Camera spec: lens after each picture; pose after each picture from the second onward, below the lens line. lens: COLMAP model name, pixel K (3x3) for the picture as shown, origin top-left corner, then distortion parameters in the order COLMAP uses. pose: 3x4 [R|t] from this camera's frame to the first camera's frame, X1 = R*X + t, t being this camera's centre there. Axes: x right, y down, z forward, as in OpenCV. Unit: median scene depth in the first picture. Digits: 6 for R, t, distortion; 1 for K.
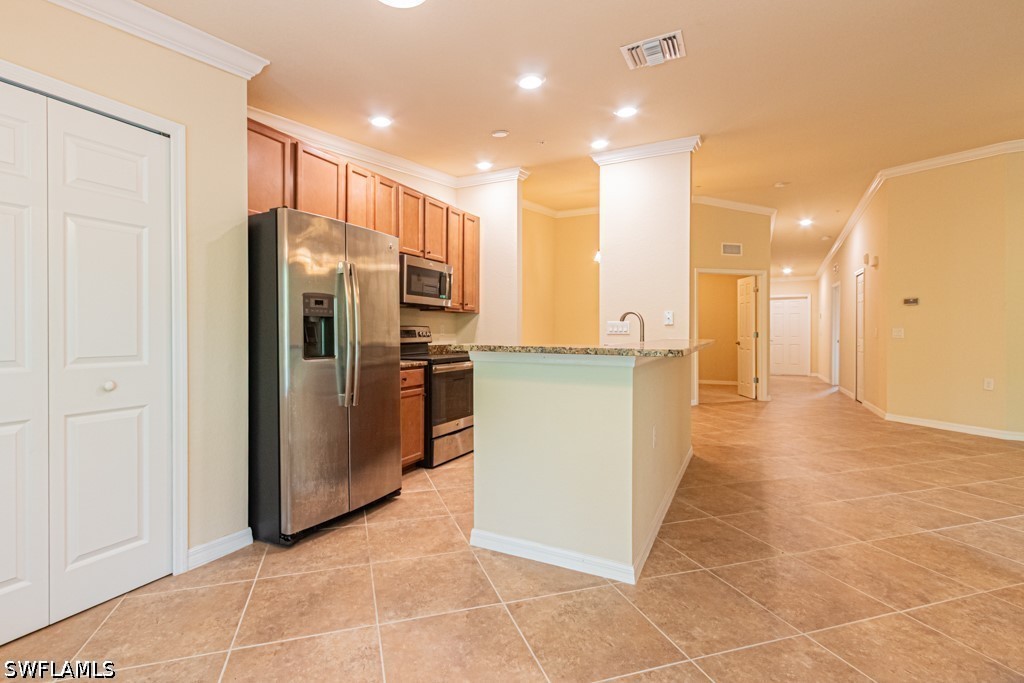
lens RADIAL K [[476.9, 0, 497.7], [0, 476.9, 338.4], [0, 0, 1]] dist [0.001155, 0.000337]
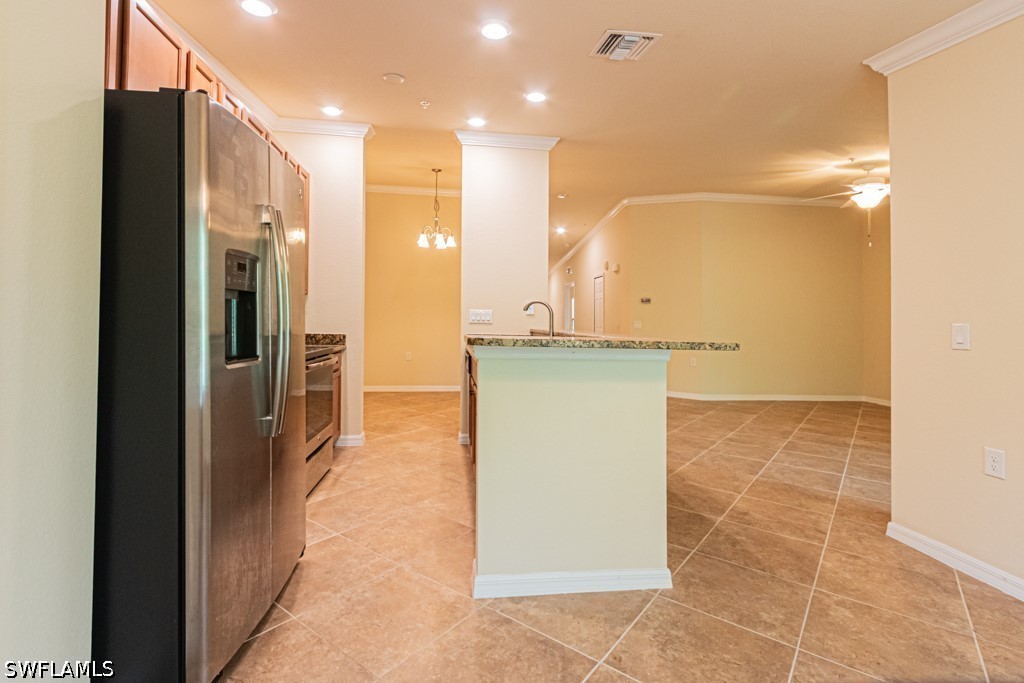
lens RADIAL K [[476.9, 0, 509.8], [0, 476.9, 318.2], [0, 0, 1]] dist [0.001155, 0.000337]
pose [[0.818857, 0.018443, 0.573702, -0.420596], [-0.009700, 0.999786, -0.018296, -0.004116], [-0.573916, 0.009417, 0.818860, 0.308171]]
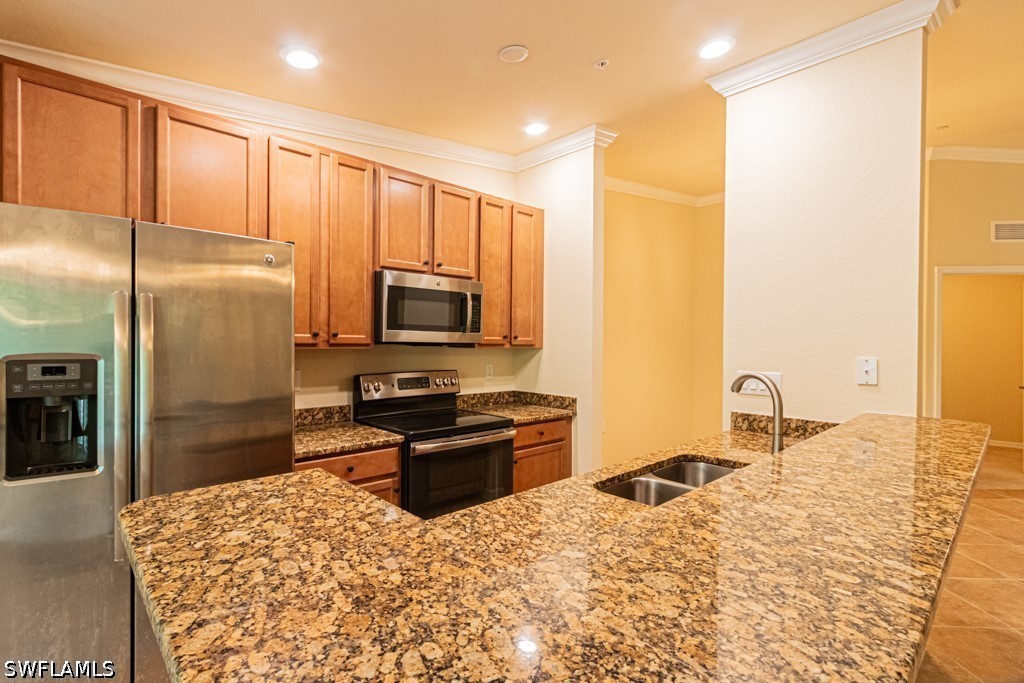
lens RADIAL K [[476.9, 0, 491.5], [0, 476.9, 349.6], [0, 0, 1]] dist [0.001155, 0.000337]
pose [[0.937551, 0.011575, -0.347654, 0.262890], [-0.011392, 0.999932, 0.002570, -0.101159], [0.347660, 0.001551, 0.937619, 0.635148]]
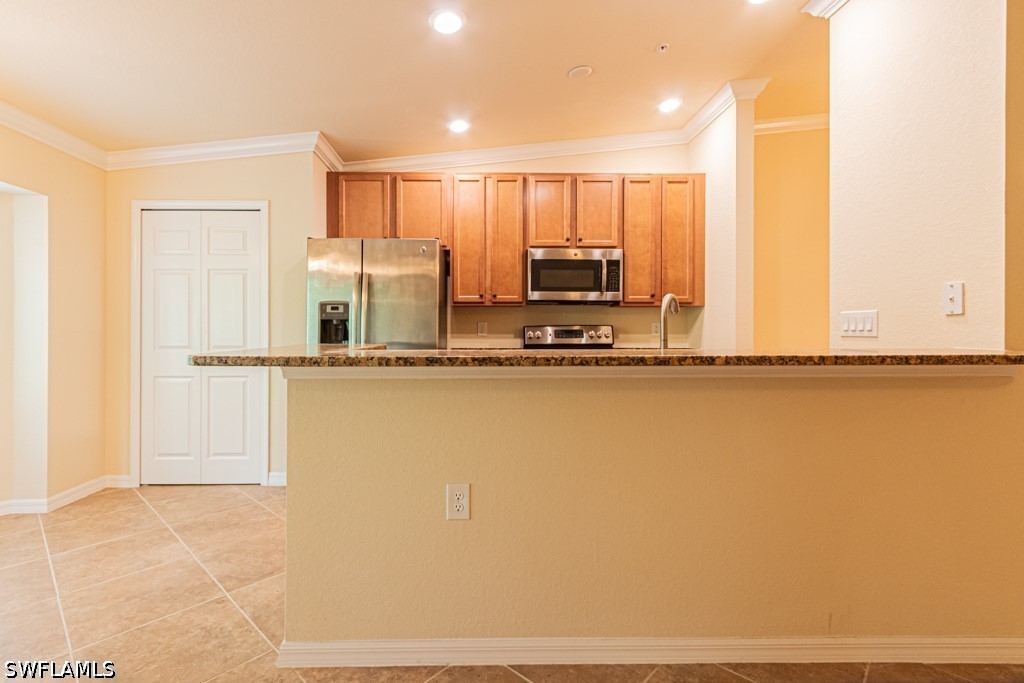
lens RADIAL K [[476.9, 0, 485.9], [0, 476.9, 333.9], [0, 0, 1]] dist [0.001155, 0.000337]
pose [[0.477657, 0.003558, -0.878539, 0.860473], [-0.011753, 0.999928, -0.002340, -0.010000], [0.878468, 0.011443, 0.477665, 0.718038]]
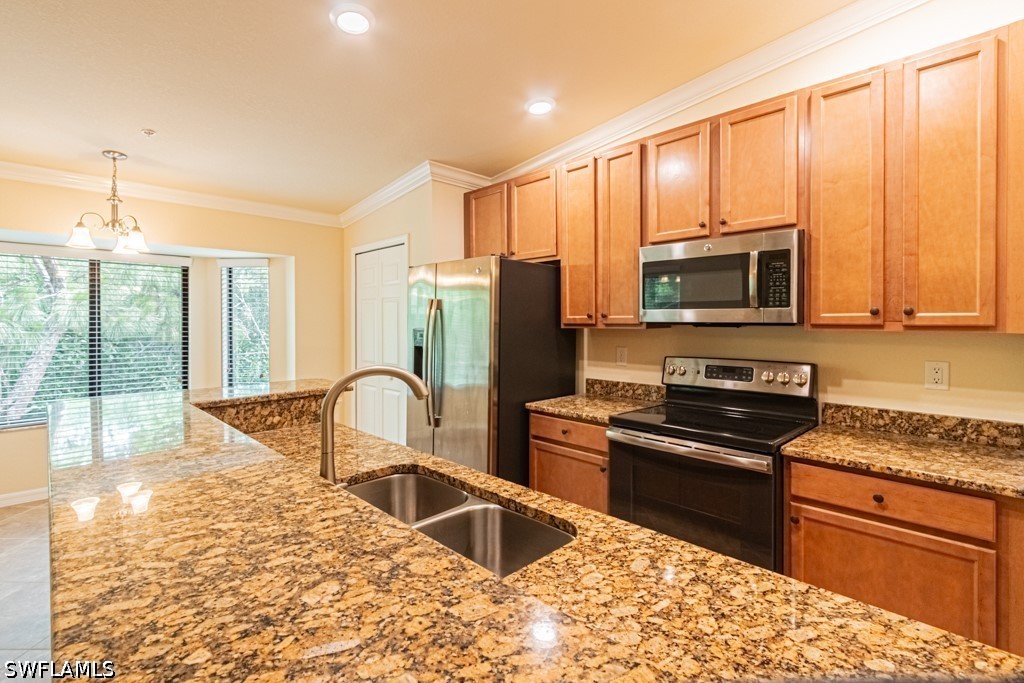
lens RADIAL K [[476.9, 0, 498.9], [0, 476.9, 325.4], [0, 0, 1]] dist [0.001155, 0.000337]
pose [[-0.327613, 0.009106, -0.944768, 0.702184], [-0.011161, 0.999846, 0.013507, -0.114902], [0.944746, 0.014970, -0.327461, 1.525710]]
